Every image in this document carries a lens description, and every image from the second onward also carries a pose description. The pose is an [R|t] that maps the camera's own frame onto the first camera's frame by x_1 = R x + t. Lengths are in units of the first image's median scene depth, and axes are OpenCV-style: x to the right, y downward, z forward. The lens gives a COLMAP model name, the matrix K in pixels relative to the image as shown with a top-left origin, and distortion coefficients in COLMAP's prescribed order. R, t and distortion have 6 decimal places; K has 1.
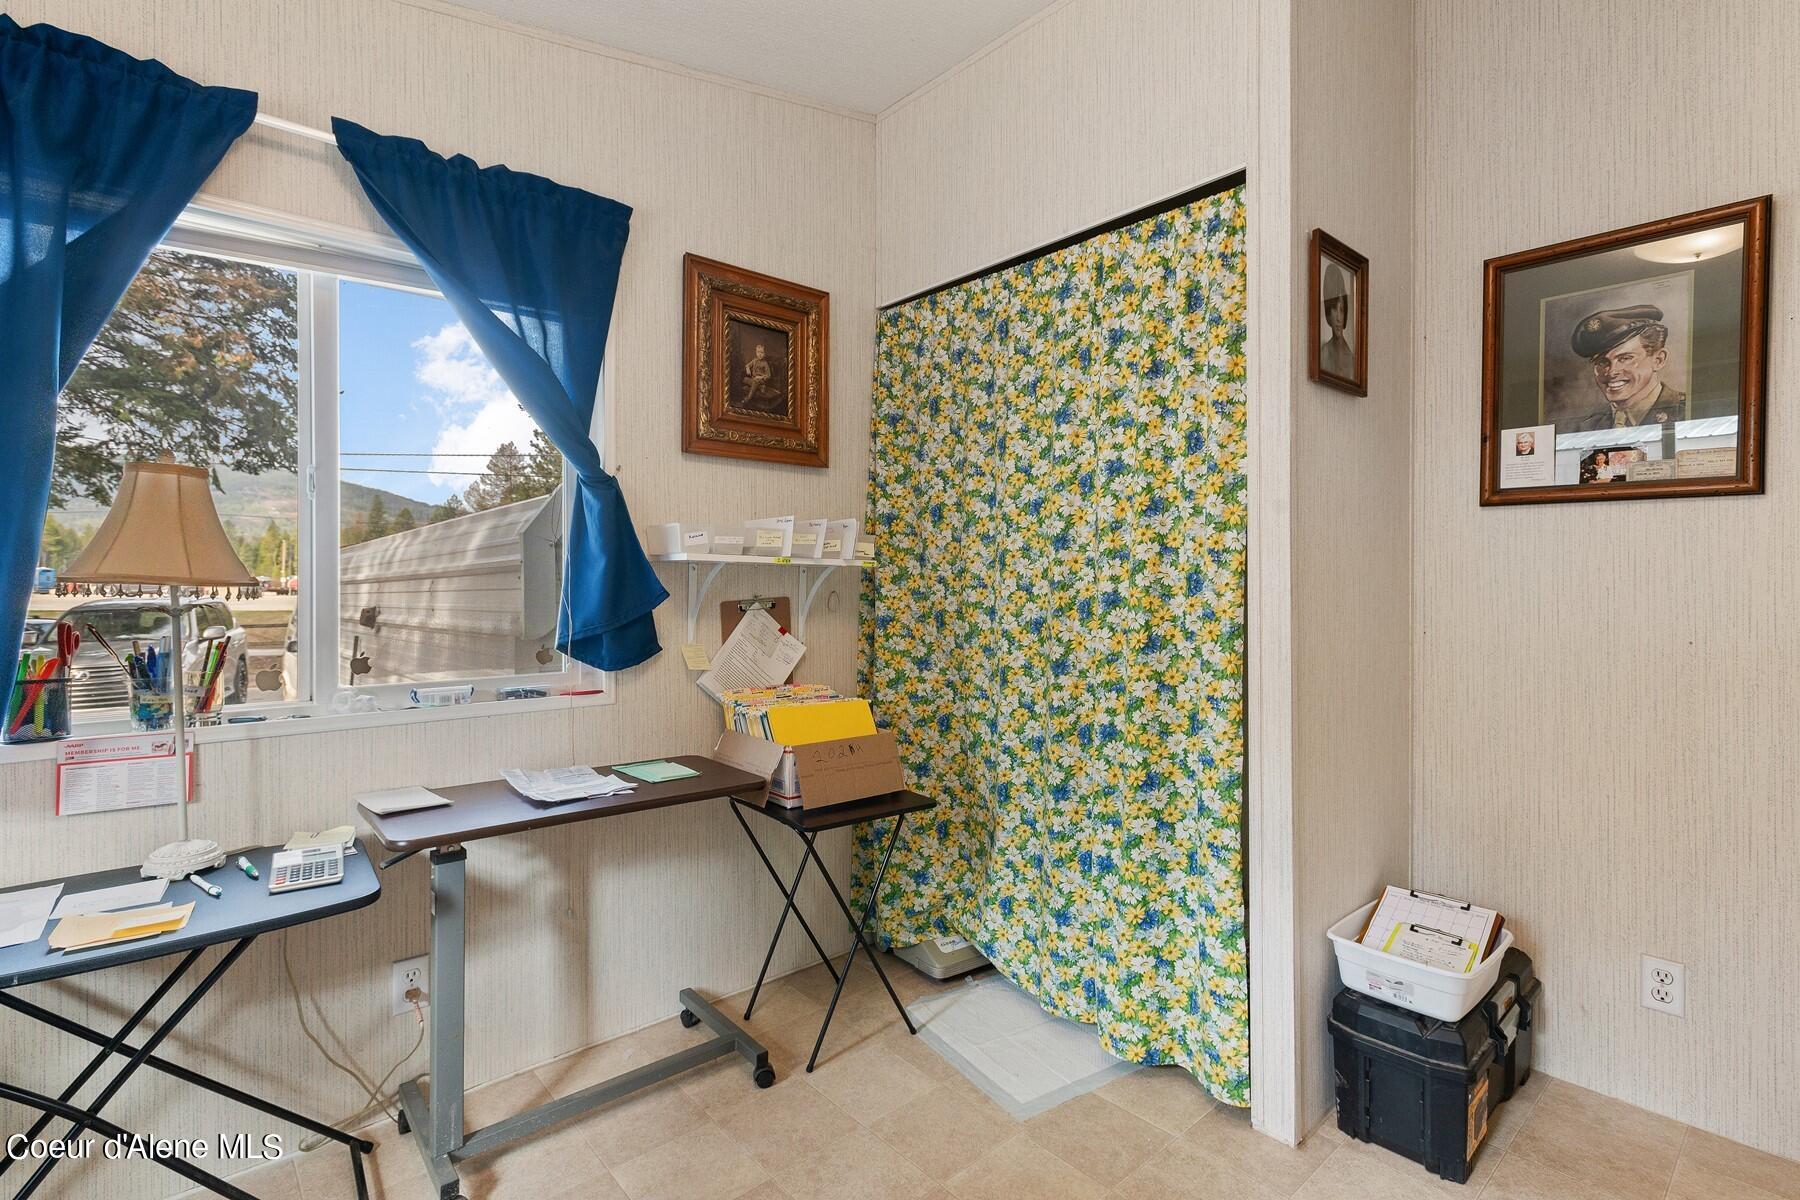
lens RADIAL K [[865.3, 0, 897.7], [0, 865.3, 593.2], [0, 0, 1]] dist [0.003028, 0.001294]
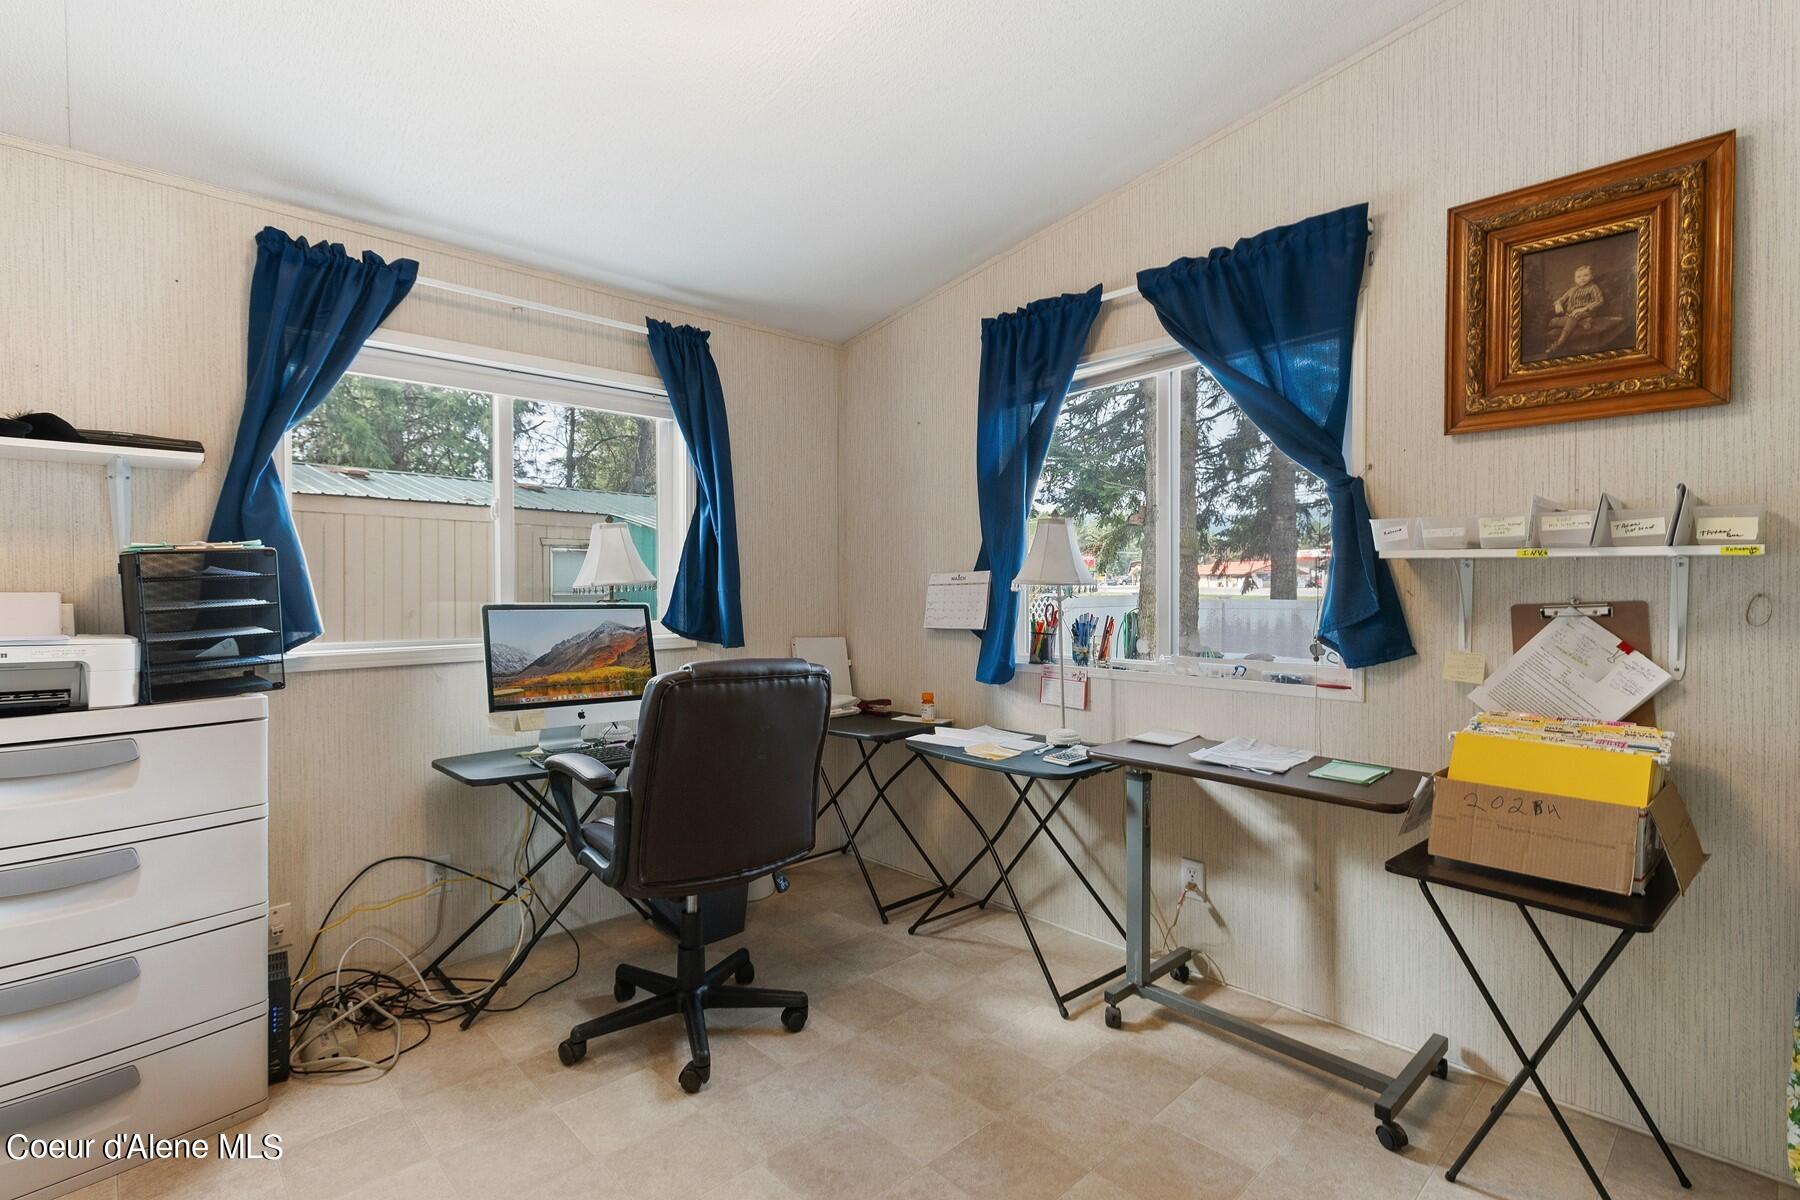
lens RADIAL K [[865.3, 0, 897.7], [0, 865.3, 593.2], [0, 0, 1]] dist [0.003028, 0.001294]
pose [[0.022088, 0.013534, -0.999664, 0.673933], [-0.005694, 0.999894, 0.013411, -0.009571], [0.999740, 0.005395, 0.022163, 0.442433]]
